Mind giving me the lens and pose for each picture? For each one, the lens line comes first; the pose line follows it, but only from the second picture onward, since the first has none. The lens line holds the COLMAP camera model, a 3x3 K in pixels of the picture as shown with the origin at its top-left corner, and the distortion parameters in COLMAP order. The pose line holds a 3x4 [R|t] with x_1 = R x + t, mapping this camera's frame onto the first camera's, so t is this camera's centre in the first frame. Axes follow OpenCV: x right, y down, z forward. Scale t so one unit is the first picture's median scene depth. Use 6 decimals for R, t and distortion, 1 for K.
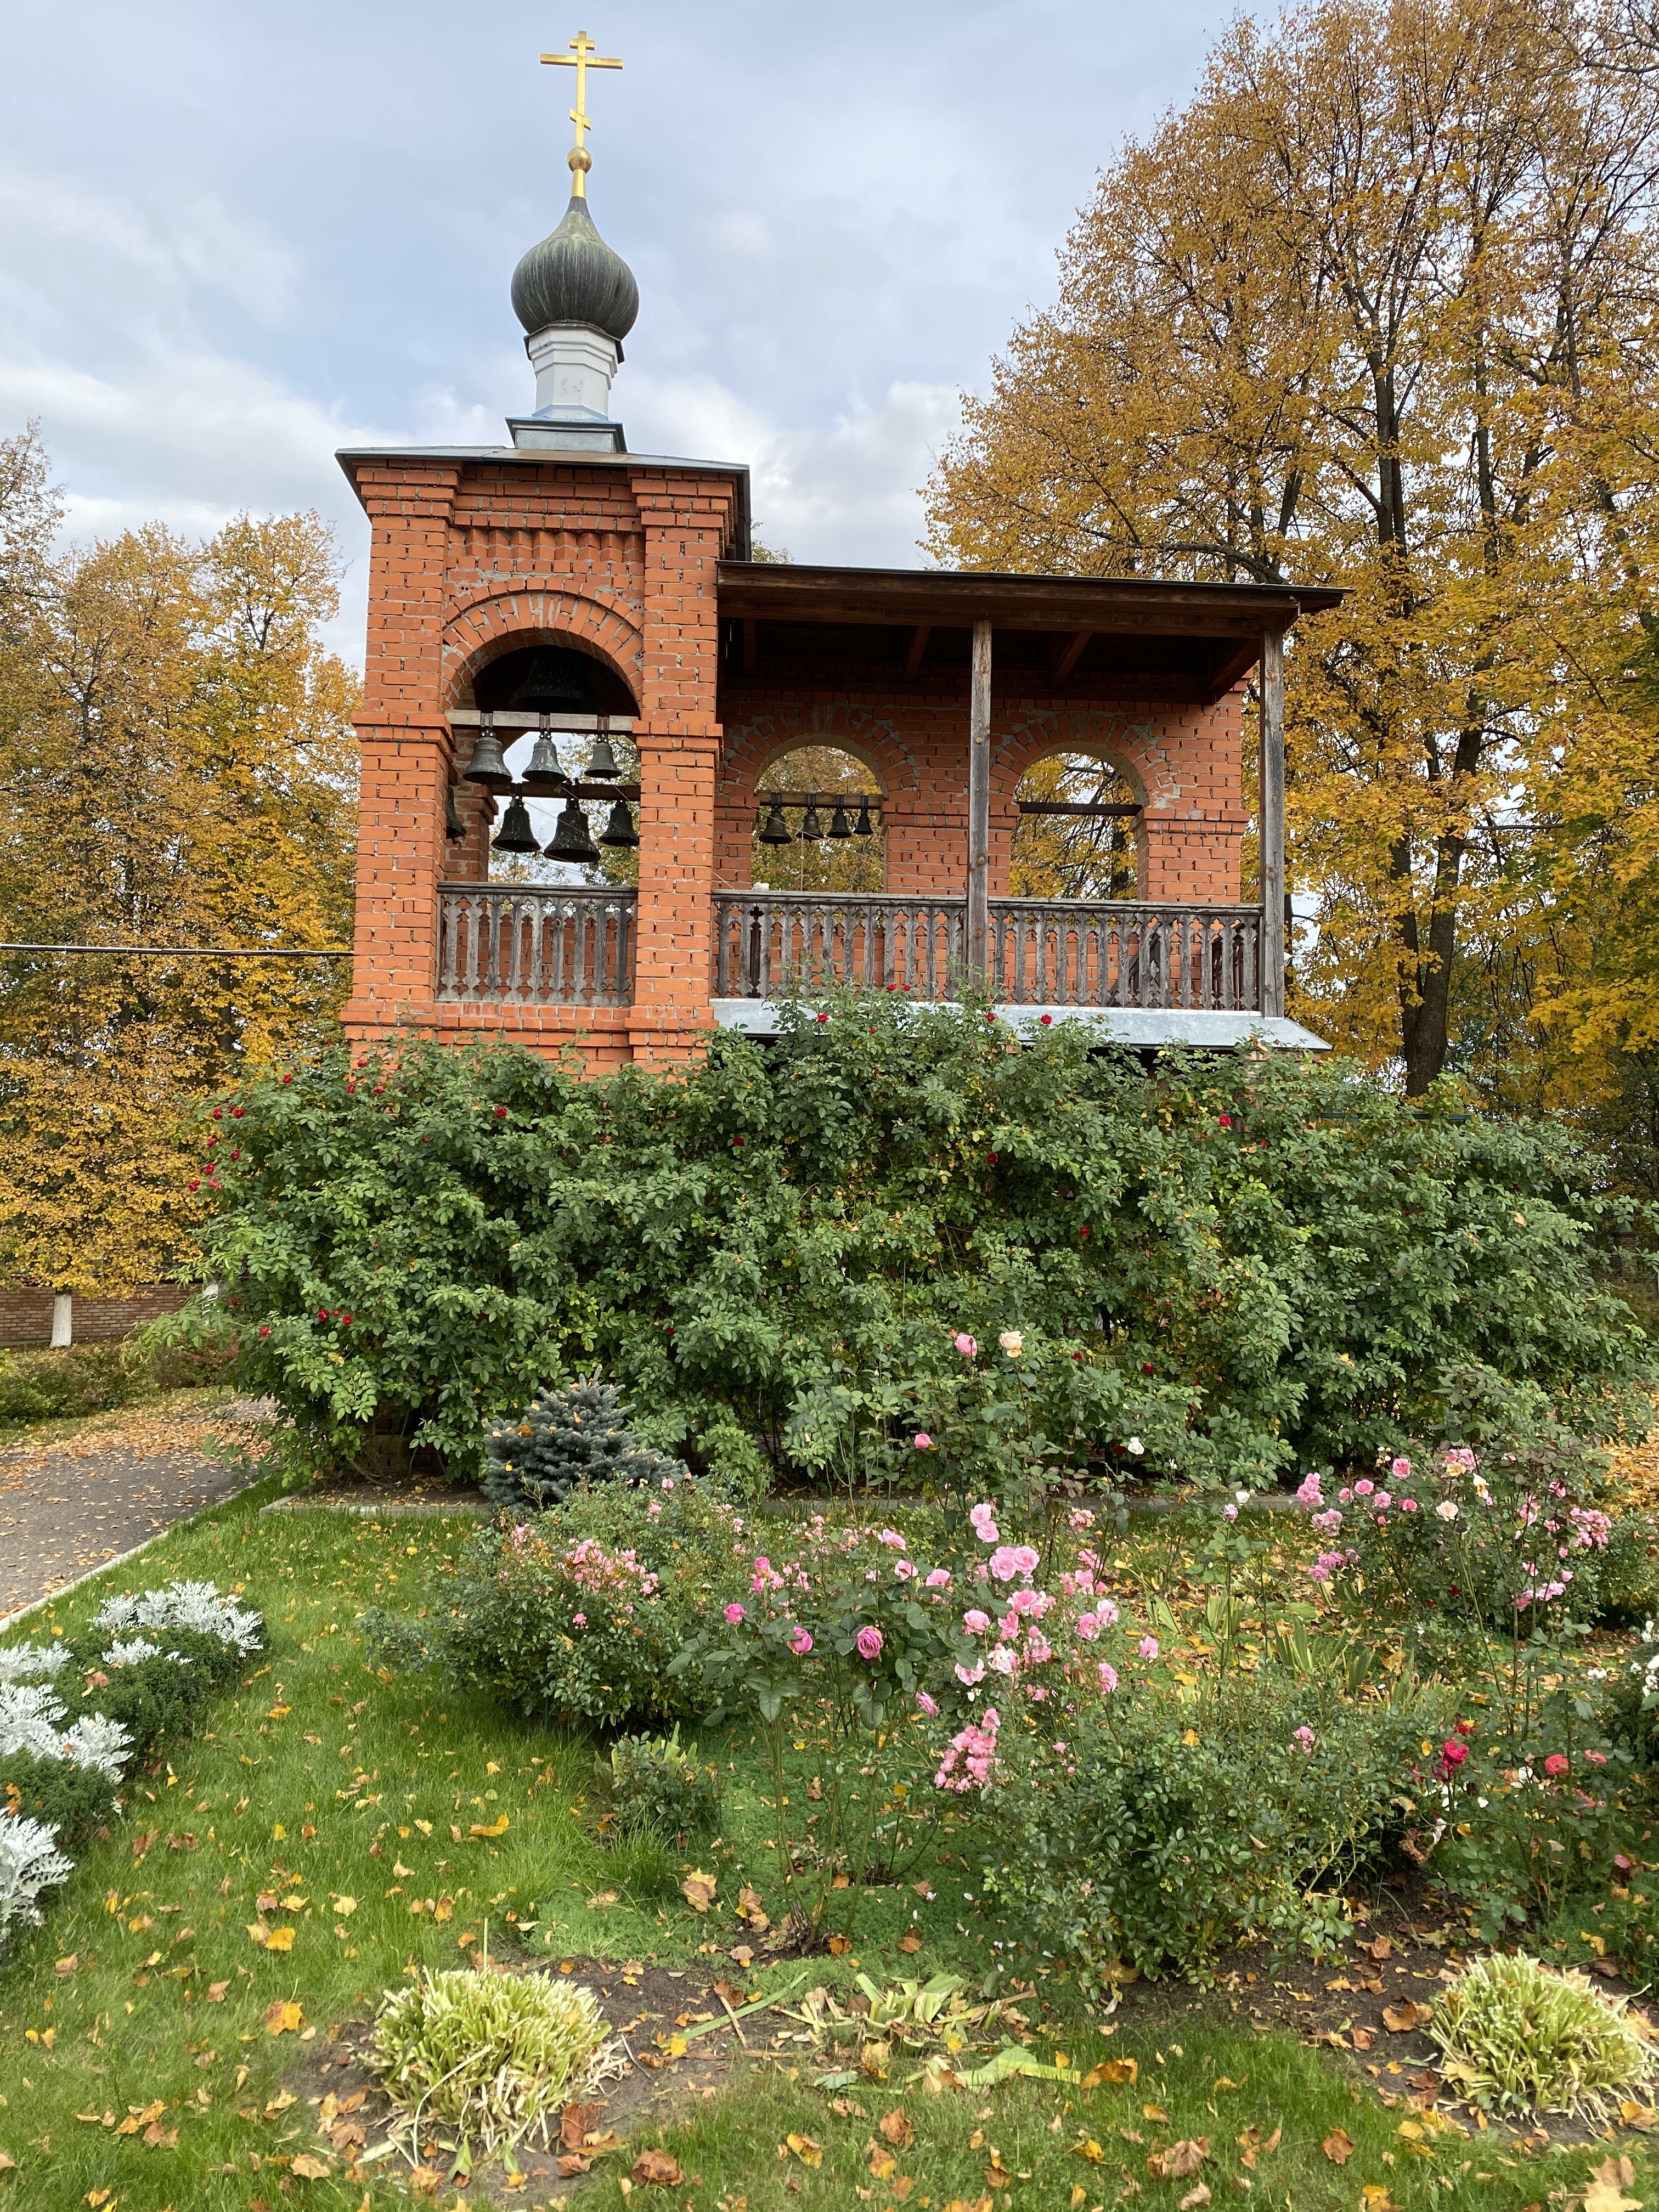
lens RADIAL K [[1687.7, 0, 829.5], [0, 1687.7, 1106.0], [0, 0, 1]] dist [0.052339, -0.070686]
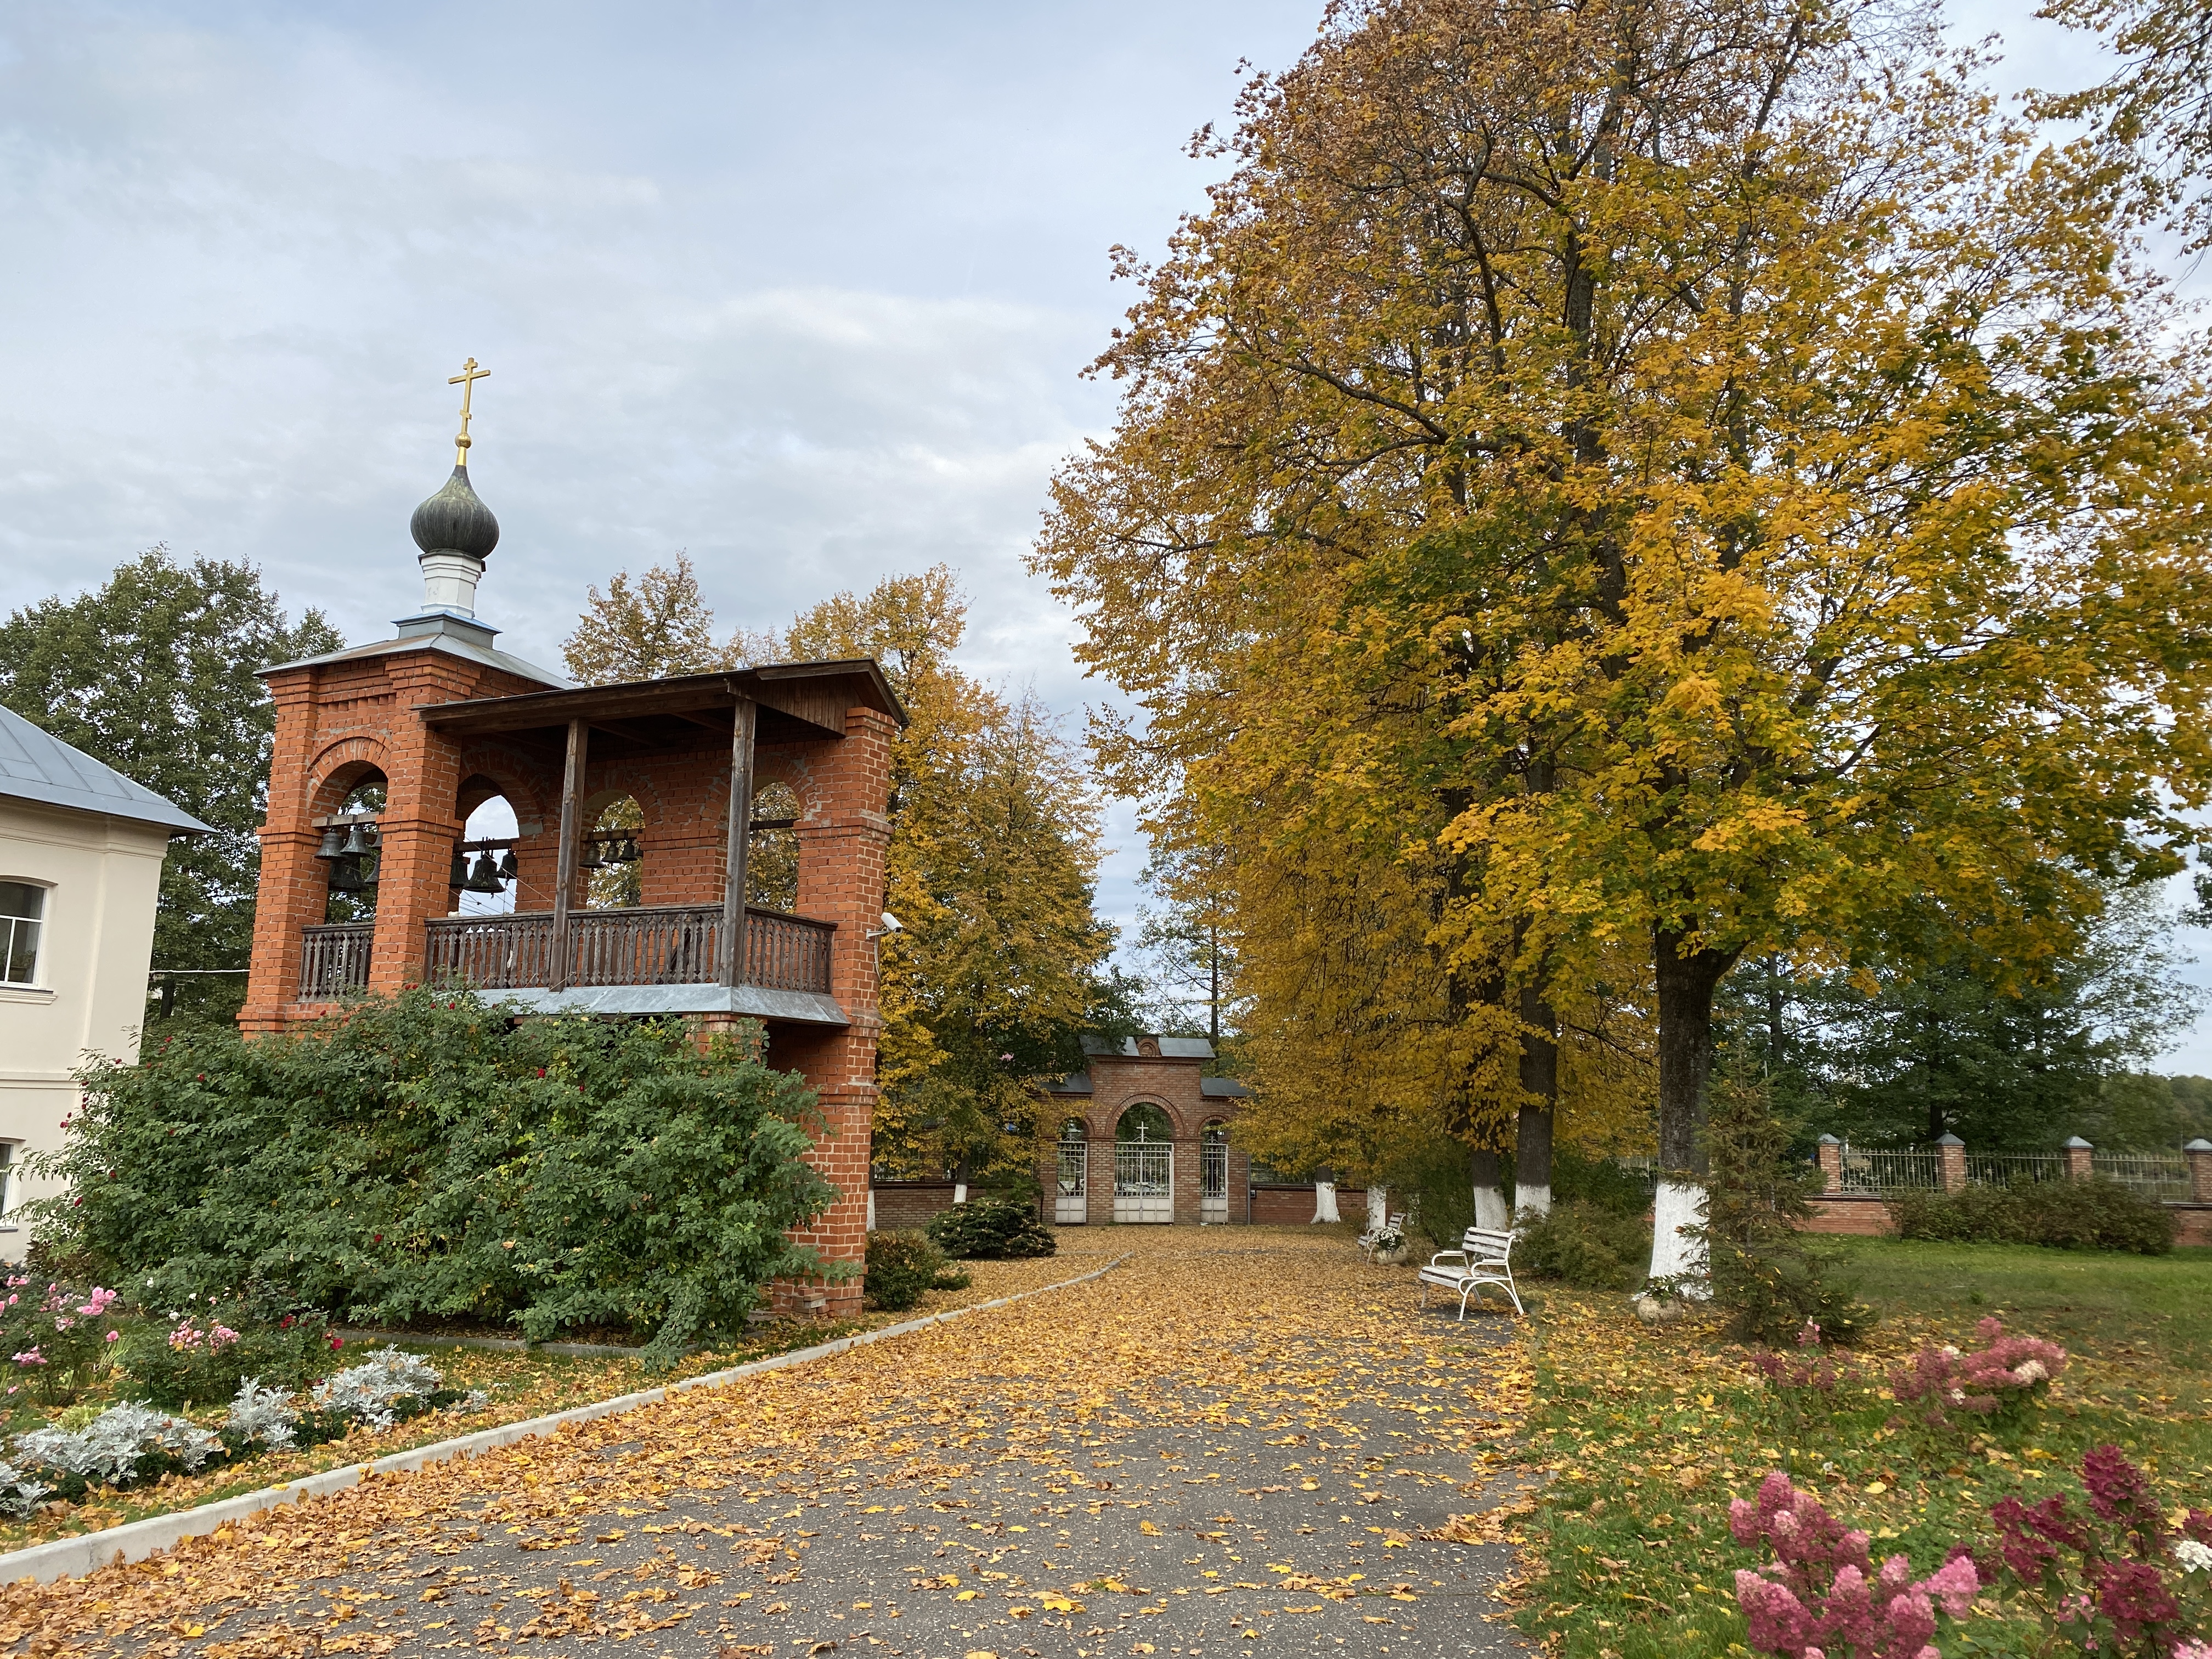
lens RADIAL K [[1687.7, 0, 1106.0], [0, 1687.7, 829.5], [0, 0, 1]] dist [0.052339, -0.070686]
pose [[0.875424, -0.089131, -0.475066, 1.176930], [0.036114, 0.992165, -0.119599, -0.005408], [0.482004, 0.087543, 0.871784, -0.029648]]
